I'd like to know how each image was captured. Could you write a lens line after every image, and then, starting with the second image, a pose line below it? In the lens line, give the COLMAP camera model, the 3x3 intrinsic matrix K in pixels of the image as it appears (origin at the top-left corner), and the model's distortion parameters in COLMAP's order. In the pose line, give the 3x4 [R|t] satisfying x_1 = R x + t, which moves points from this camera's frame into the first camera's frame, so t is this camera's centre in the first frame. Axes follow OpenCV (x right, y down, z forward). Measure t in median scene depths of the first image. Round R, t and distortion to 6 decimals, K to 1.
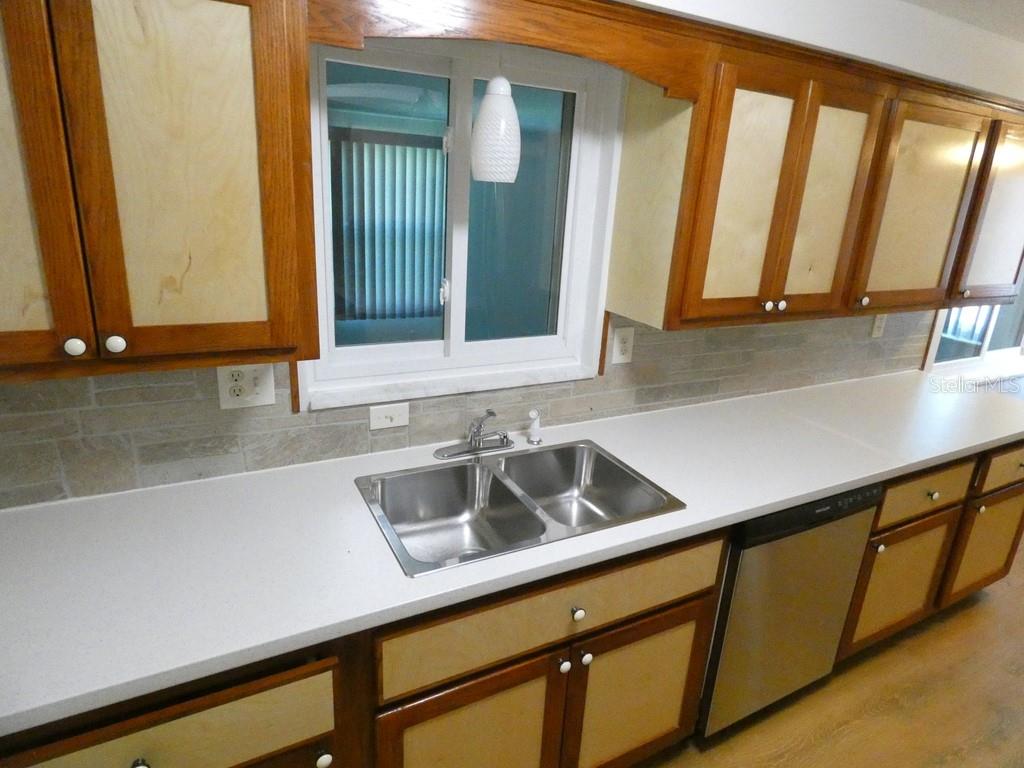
lens RADIAL K [[594.6, 0, 514.5], [0, 594.6, 379.2], [0, 0, 1]] dist [-0.017475, 0.001171]
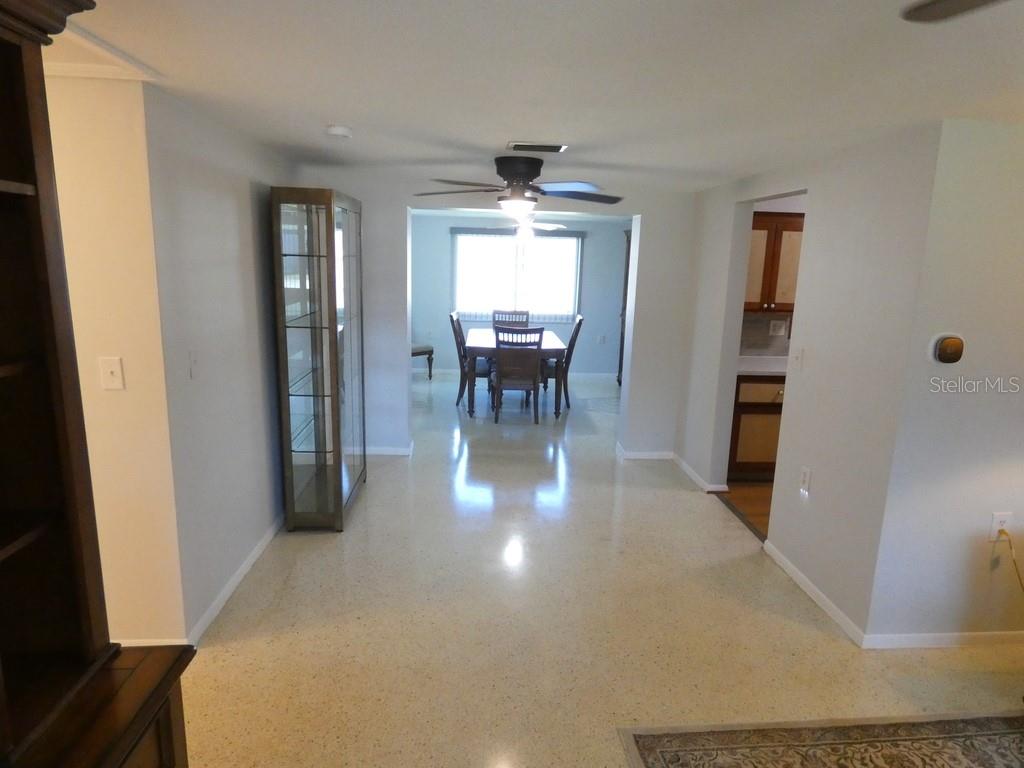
lens RADIAL K [[622.5, 0, 512.0], [0, 622.5, 384.0], [0, 0, 1]] dist [0.000019, 0.000329]
pose [[0.907711, 0.047032, -0.416953, -0.295644], [-0.100576, 0.989117, -0.107383, 0.765784], [0.407365, 0.139409, 0.902563, -2.475595]]
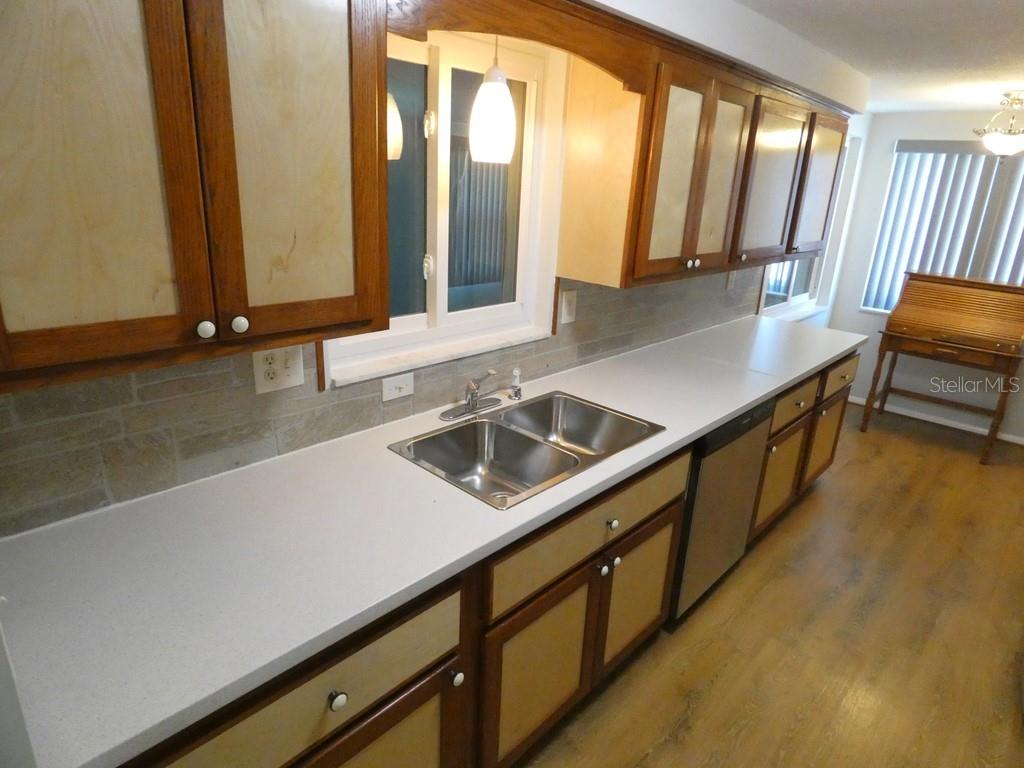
lens RADIAL K [[599.1, 0, 512.0], [0, 599.1, 384.0], [0, 0, 1]] dist [-0.025451, -0.000079]
pose [[0.948118, -0.114260, 0.296676, -0.341546], [0.103822, 0.993300, 0.050761, 0.024609], [-0.300488, -0.017326, 0.953628, -0.077477]]
